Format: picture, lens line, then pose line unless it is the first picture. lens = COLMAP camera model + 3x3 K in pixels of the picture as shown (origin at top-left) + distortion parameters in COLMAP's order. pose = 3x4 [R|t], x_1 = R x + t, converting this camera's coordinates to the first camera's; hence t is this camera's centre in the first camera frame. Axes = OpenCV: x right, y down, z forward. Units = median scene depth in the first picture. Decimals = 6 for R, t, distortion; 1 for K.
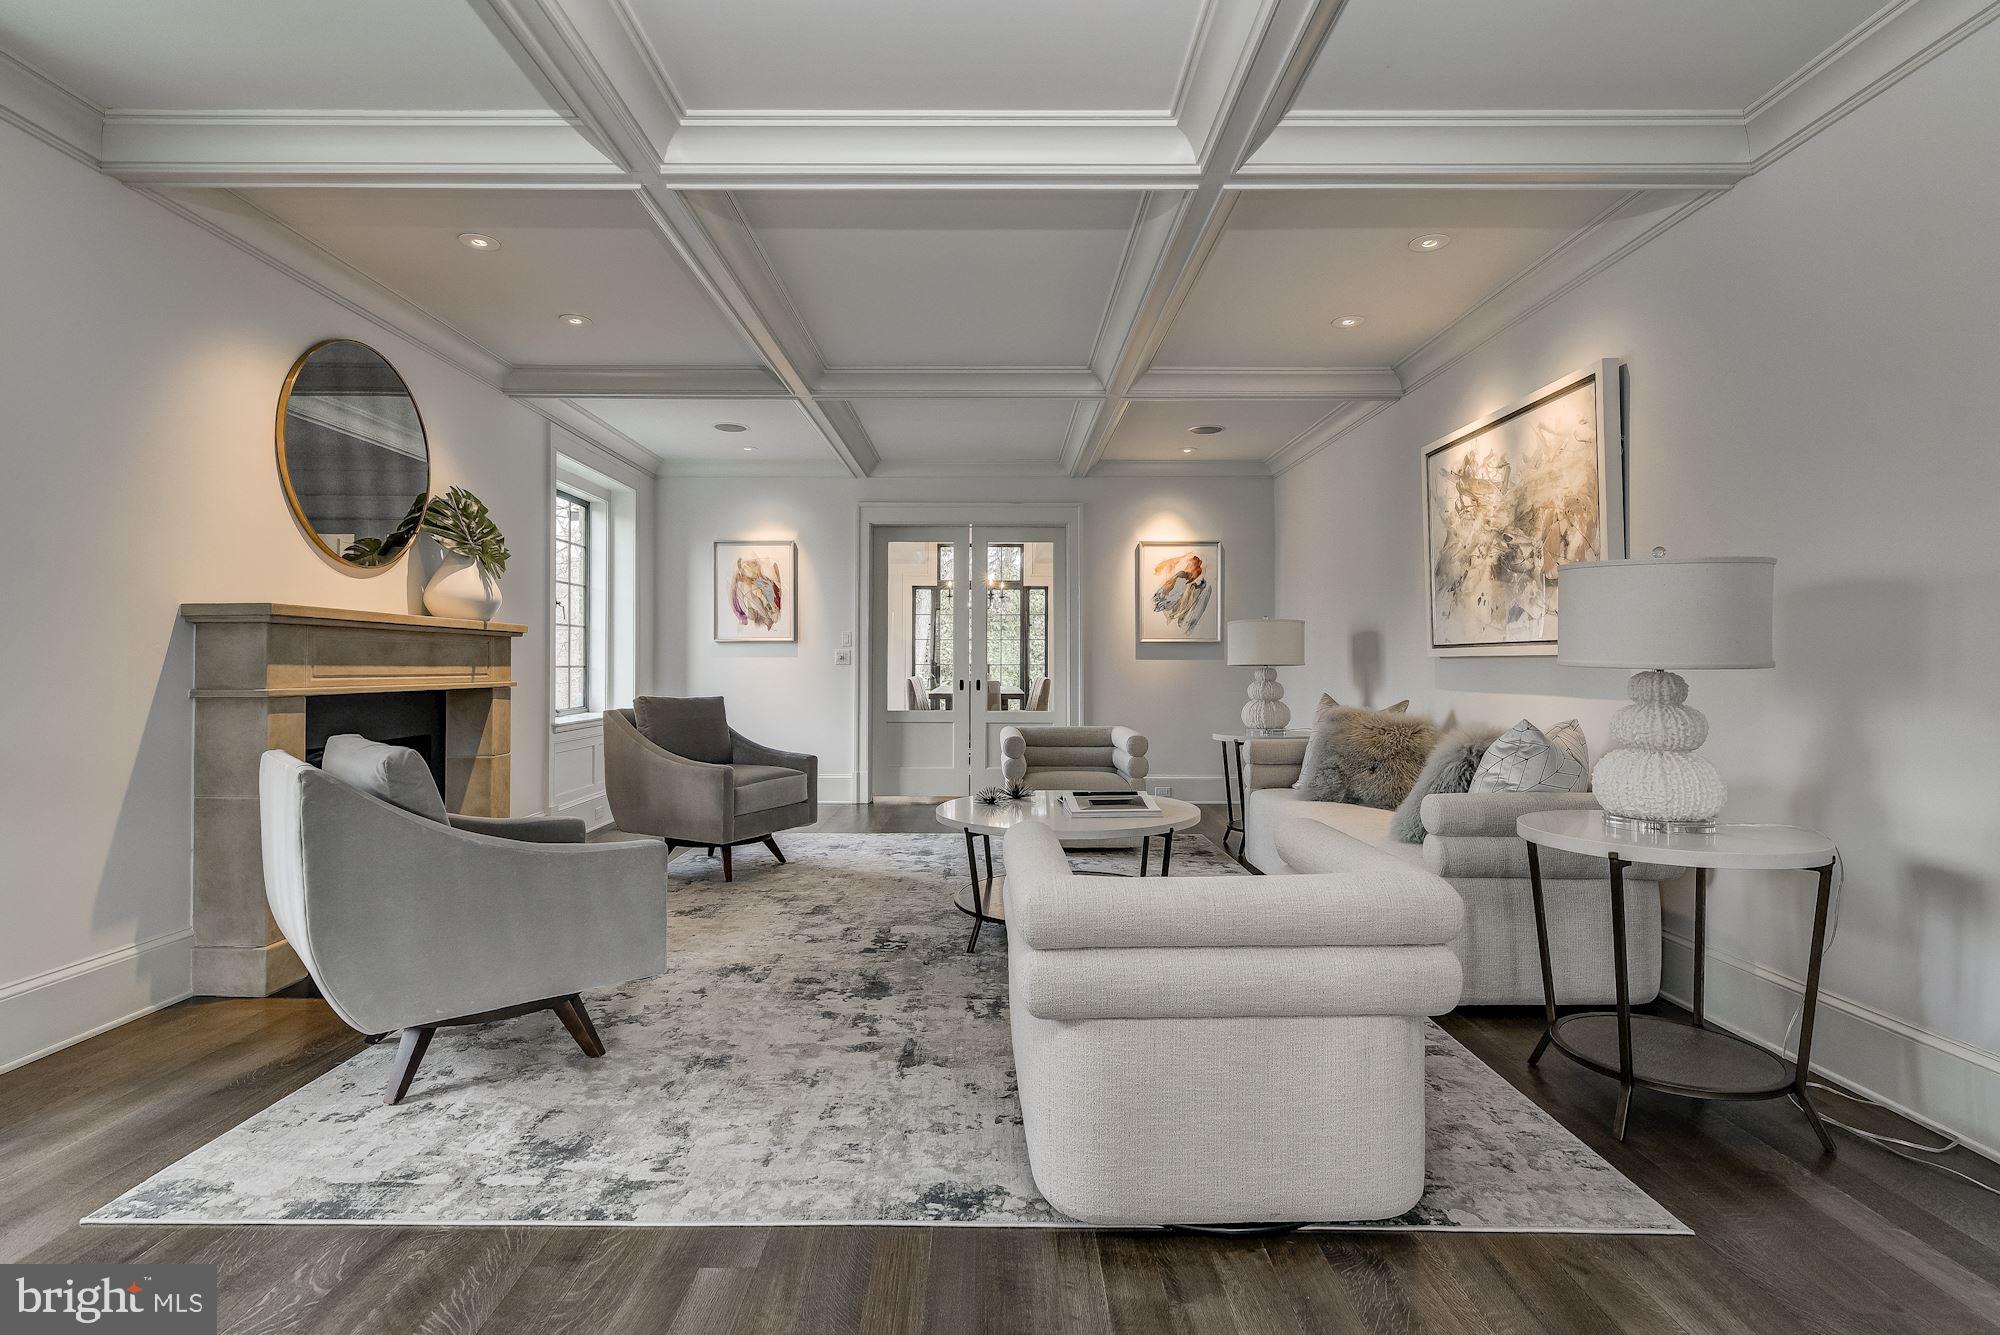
lens RADIAL K [[1043.6, 0, 1000.0], [0, 1043.6, 667.5], [0, 0, 1]] dist [0.000156, 0.000013]
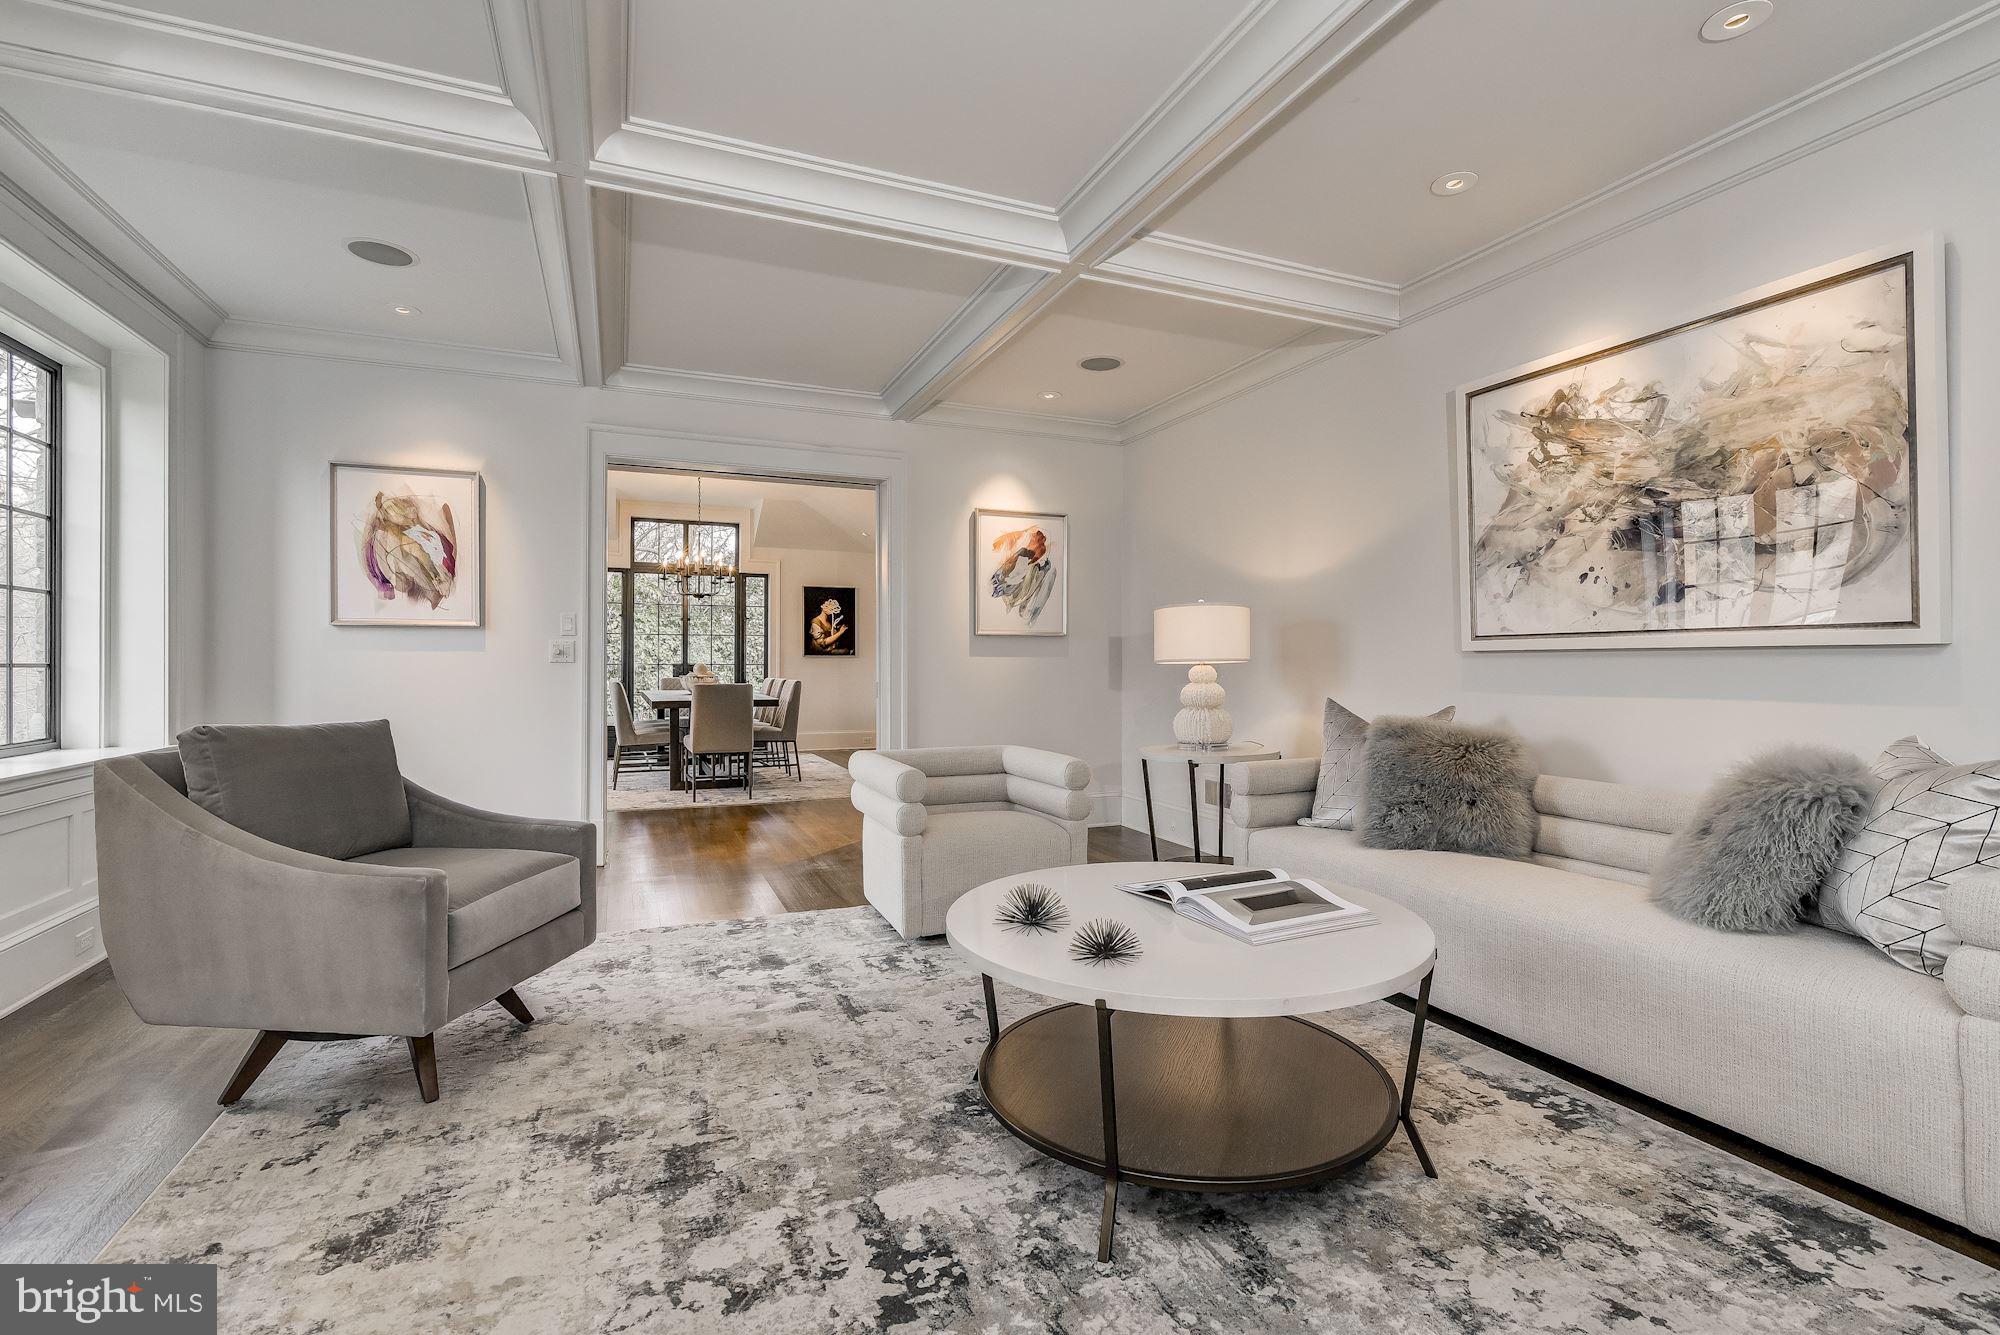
lens RADIAL K [[919.4, 0, 1004.8], [0, 919.4, 668.4], [0, 0, 1]] dist [-0.004524, 0.000192]
pose [[0.913171, -0.002257, 0.407571, -0.139773], [0.002508, 0.999997, -0.000083, 0.001762], [-0.407569, 0.001098, 0.913174, 0.367187]]
